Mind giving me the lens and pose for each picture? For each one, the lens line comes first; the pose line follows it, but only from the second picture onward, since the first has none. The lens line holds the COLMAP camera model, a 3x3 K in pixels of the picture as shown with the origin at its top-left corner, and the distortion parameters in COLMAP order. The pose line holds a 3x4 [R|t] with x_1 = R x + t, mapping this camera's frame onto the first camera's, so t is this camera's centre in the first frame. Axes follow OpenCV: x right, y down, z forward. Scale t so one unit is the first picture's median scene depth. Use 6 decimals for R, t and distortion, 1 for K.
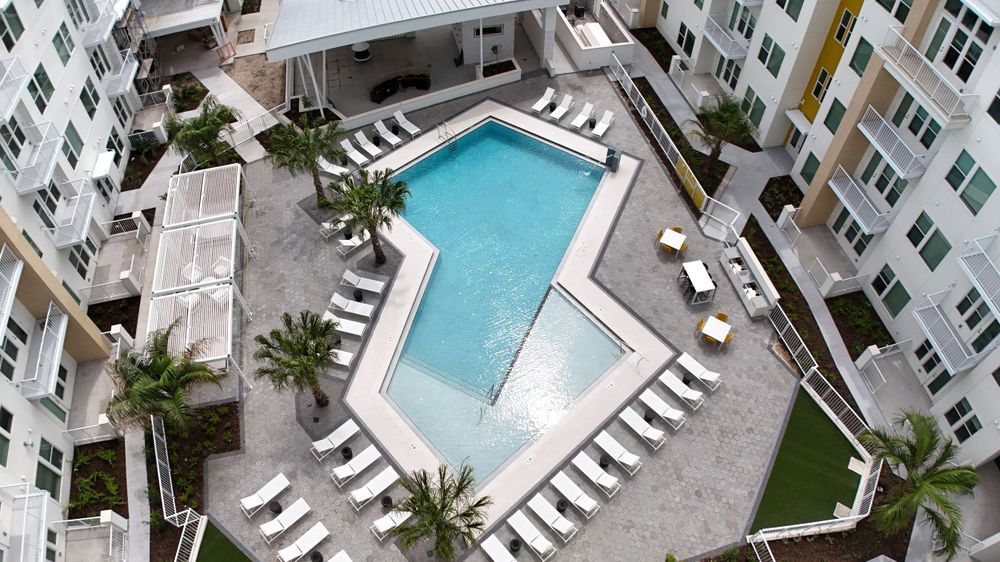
lens RADIAL K [[611.0, 0, 502.8], [0, 611.0, 286.4], [0, 0, 1]] dist [-0.186613, 0.023106]
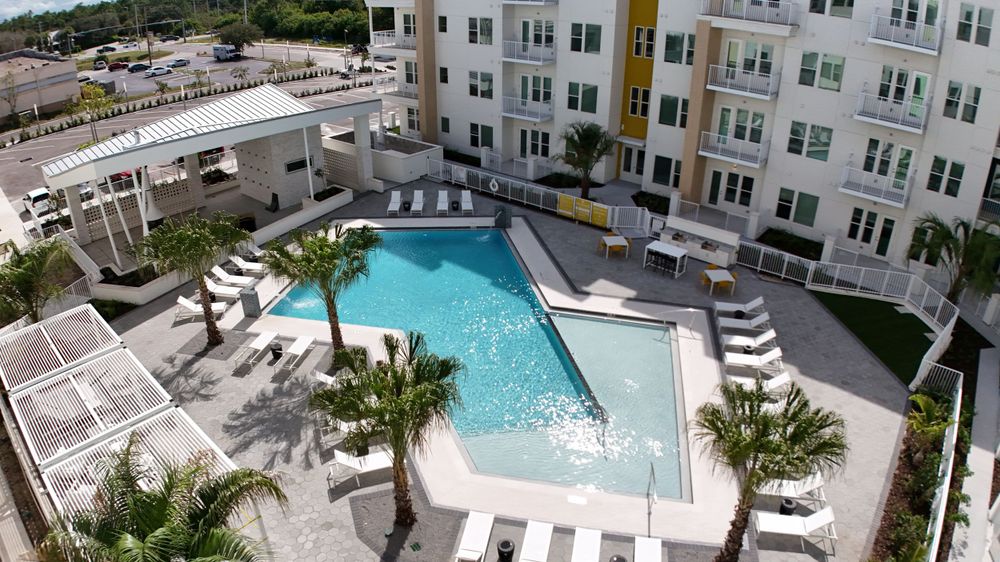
lens RADIAL K [[611.0, 0, 502.8], [0, 611.0, 286.4], [0, 0, 1]] dist [-0.186613, 0.023106]
pose [[0.807342, -0.273911, 0.522658, -0.391906], [0.470527, 0.833340, -0.290085, 0.179793], [-0.356094, 0.480122, 0.801673, 0.313020]]
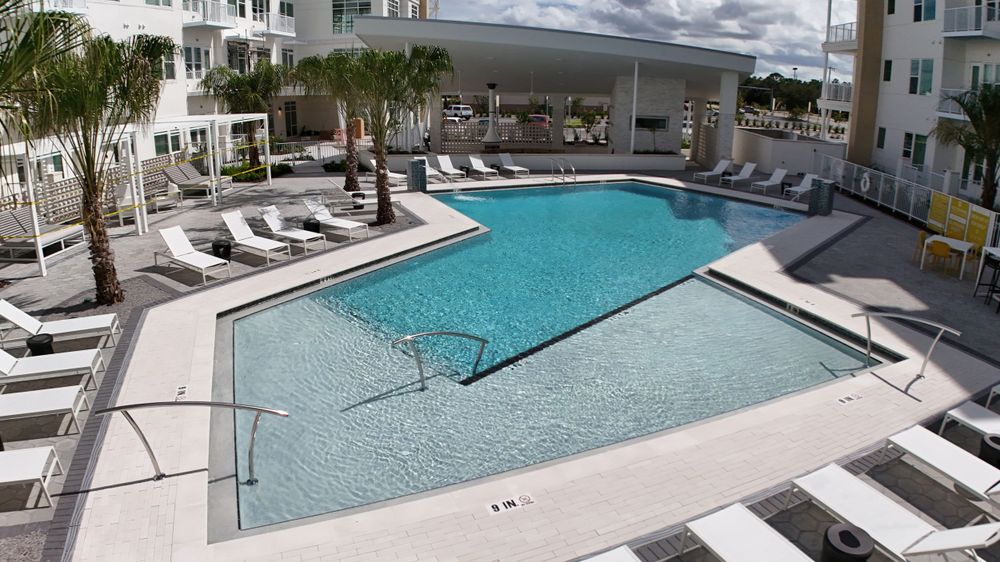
lens RADIAL K [[611.0, 0, 502.8], [0, 611.0, 286.4], [0, 0, 1]] dist [-0.186613, 0.023106]
pose [[0.939089, 0.107031, -0.326584, 0.090243], [-0.276541, 0.799542, -0.533159, 0.274114], [0.204053, 0.590997, 0.780439, 0.607200]]
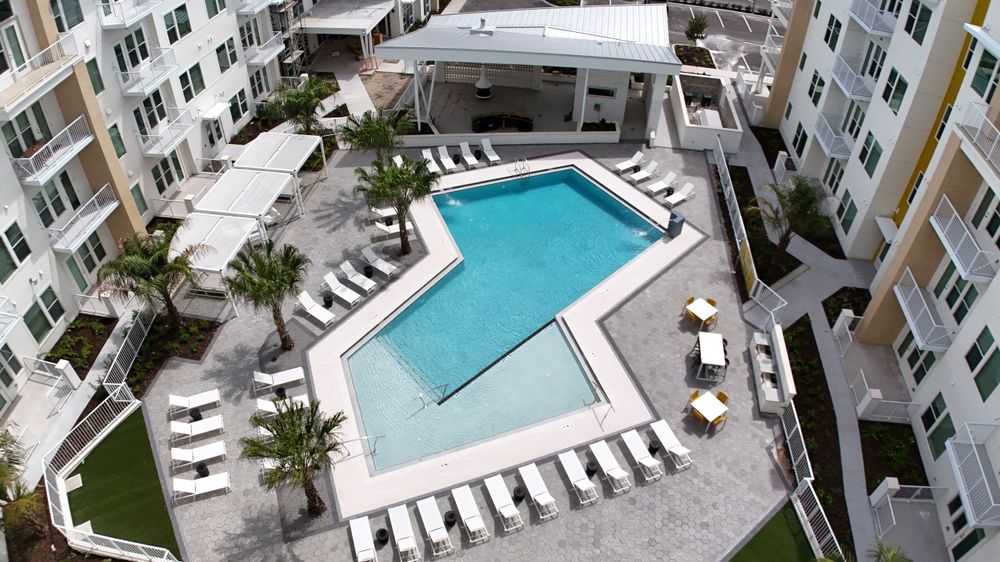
lens RADIAL K [[611.0, 0, 502.8], [0, 611.0, 286.4], [0, 0, 1]] dist [-0.186613, 0.023106]
pose [[0.926951, 0.261267, -0.269262, 0.237214], [-0.308037, 0.939690, -0.148648, 0.113391], [0.214186, 0.220733, 0.951526, 0.075968]]
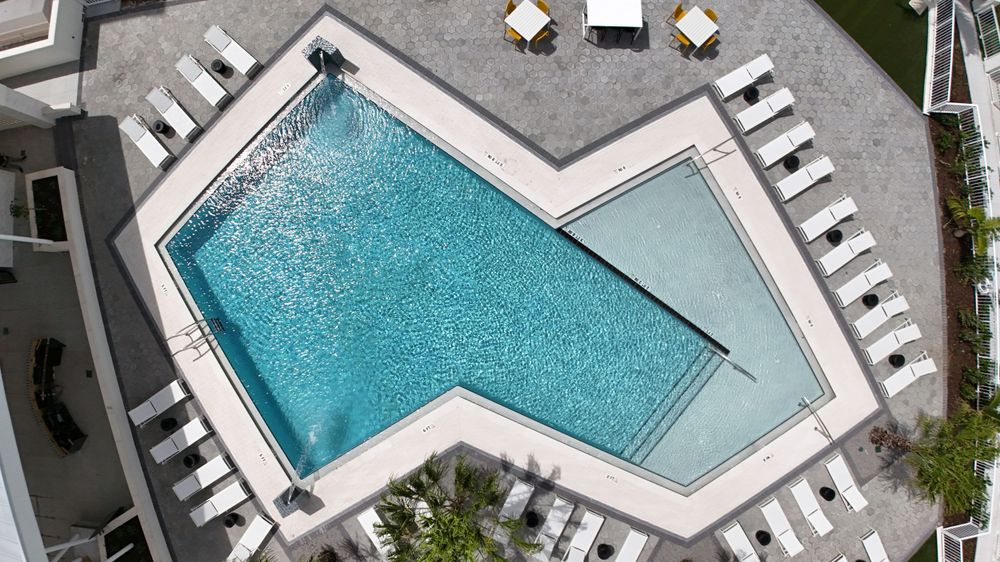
lens RADIAL K [[618.9, 0, 501.3], [0, 618.9, 310.6], [0, 0, 1]] dist [-0.192511, 0.027032]
pose [[0.200626, -0.979632, -0.008420, -0.013232], [0.779113, 0.154338, 0.607588, -0.422627], [-0.593913, -0.128458, 0.794208, 0.484956]]
